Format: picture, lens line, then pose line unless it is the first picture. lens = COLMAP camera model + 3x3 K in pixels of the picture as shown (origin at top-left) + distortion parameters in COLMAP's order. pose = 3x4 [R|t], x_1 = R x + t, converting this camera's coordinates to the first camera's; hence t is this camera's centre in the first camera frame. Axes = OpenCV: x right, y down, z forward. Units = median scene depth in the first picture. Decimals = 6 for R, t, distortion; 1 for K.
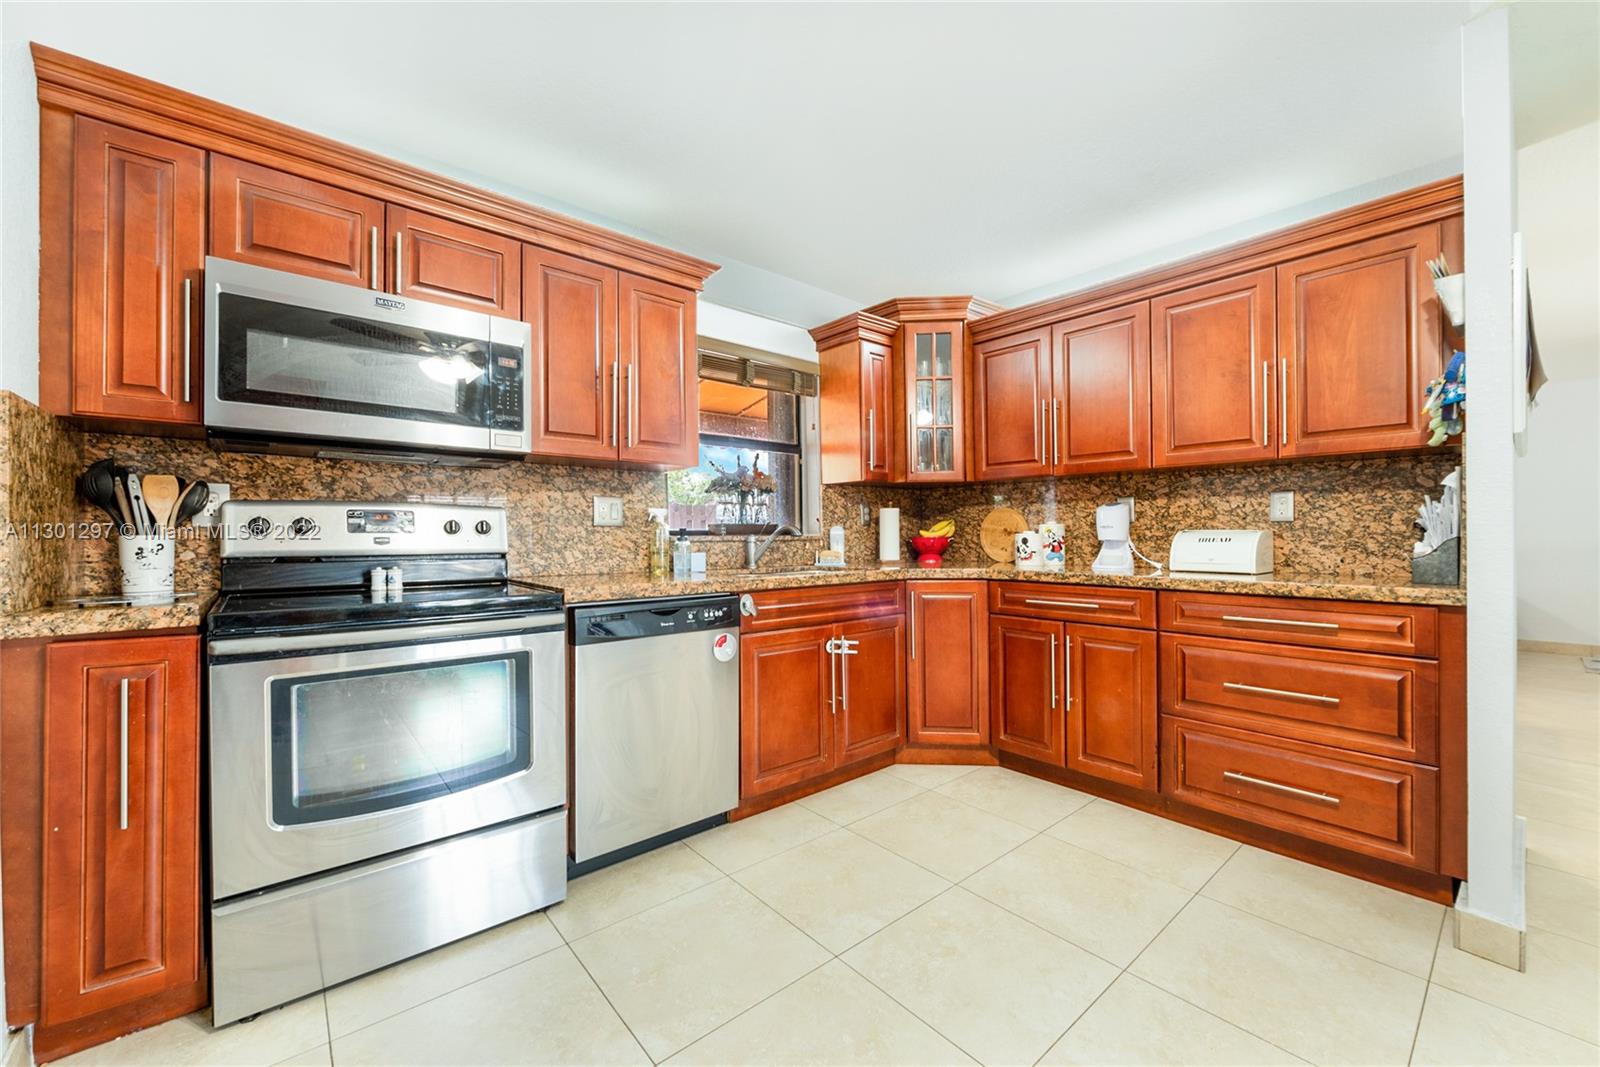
lens RADIAL K [[618.6, 0, 800.0], [0, 618.6, 533.5], [0, 0, 1]] dist [-0.000821, -0.000124]
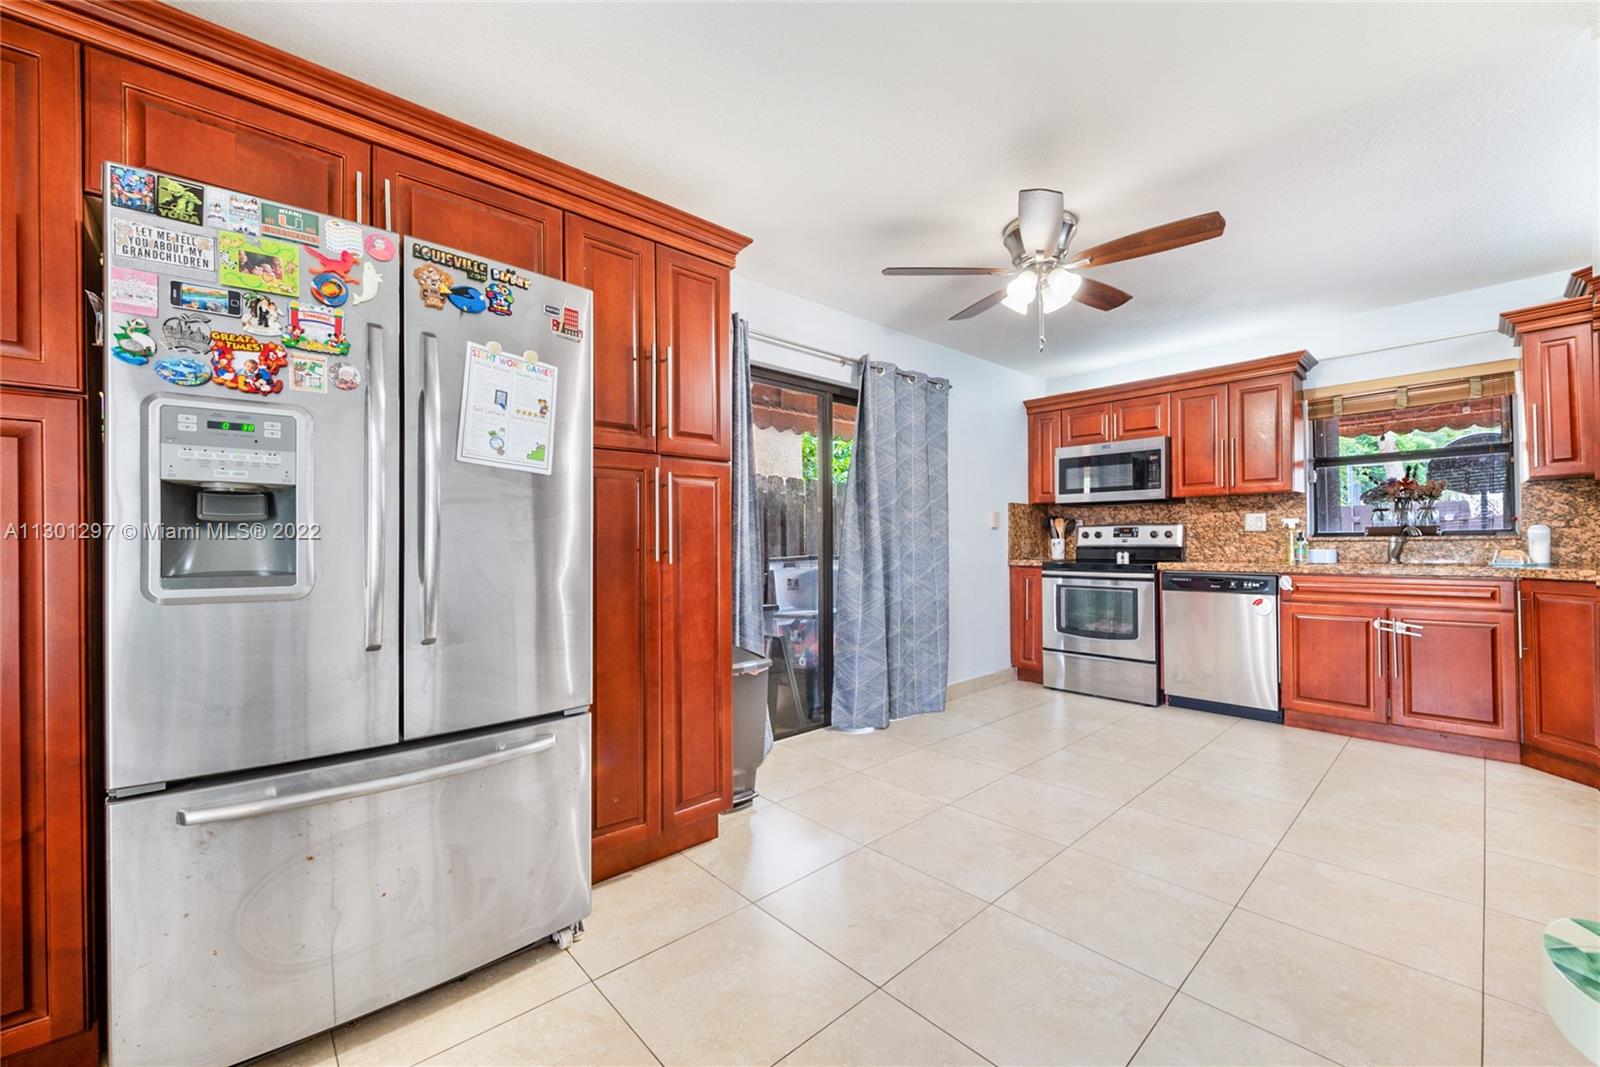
lens RADIAL K [[634.2, 0, 800.0], [0, 634.2, 533.5], [0, 0, 1]] dist [-0.001299, -0.000157]
pose [[0.018294, -0.010856, -0.999774, 1.520783], [0.011881, 0.999873, -0.010639, -0.003861], [0.999762, -0.011684, 0.018421, -0.238875]]
